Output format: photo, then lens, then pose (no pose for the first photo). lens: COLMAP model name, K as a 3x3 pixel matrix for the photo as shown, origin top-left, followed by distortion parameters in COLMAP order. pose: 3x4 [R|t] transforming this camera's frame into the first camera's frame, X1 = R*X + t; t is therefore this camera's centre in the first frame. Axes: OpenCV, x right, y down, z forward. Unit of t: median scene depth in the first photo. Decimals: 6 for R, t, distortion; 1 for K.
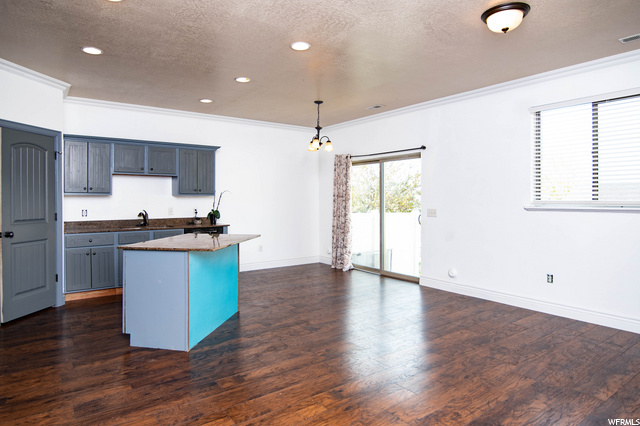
lens RADIAL K [[388.9, 0, 299.8], [0, 388.9, 198.7], [0, 0, 1]] dist [-0.026735, 0.000621]
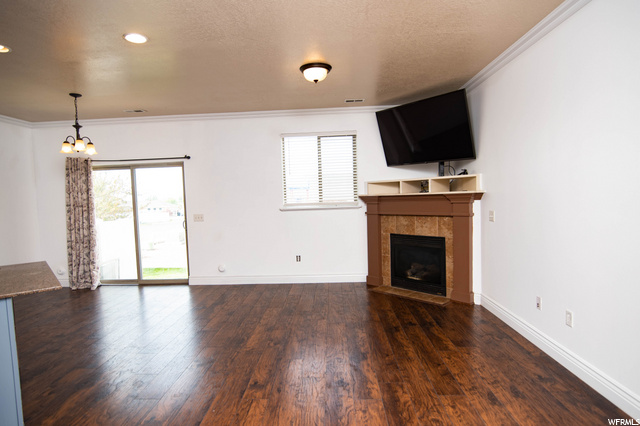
lens RADIAL K [[361.6, 0, 320.0], [0, 361.6, 213.0], [0, 0, 1]] dist [-0.002508, -0.000328]
pose [[0.596595, -0.055959, 0.800589, -0.283804], [0.030157, 0.998425, 0.047314, -0.015548], [-0.801976, -0.004084, 0.597343, 0.113160]]
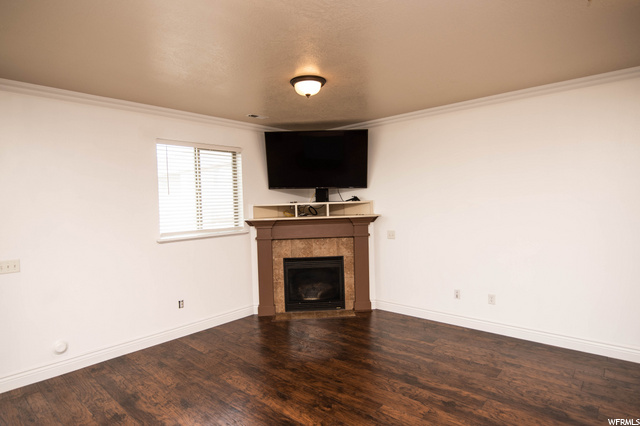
lens RADIAL K [[352.8, 0, 325.6], [0, 352.8, 214.7], [0, 0, 1]] dist [-0.015225, -0.001182]
pose [[-0.255772, -0.025717, 0.966395, -0.316817], [0.026505, 0.999084, 0.033602, -0.051513], [-0.966374, 0.034209, -0.254856, 0.674481]]
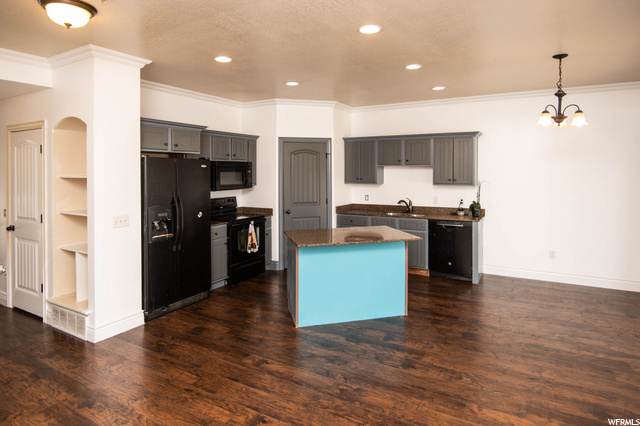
lens RADIAL K [[370.8, 0, 328.1], [0, 370.8, 170.7], [0, 0, 1]] dist [-0.003101, 0.000948]
pose [[0.428443, -0.000214, -0.903569, 0.472898], [0.004361, 0.999989, 0.001831, -0.053022], [0.903558, -0.004725, 0.428439, 0.366187]]
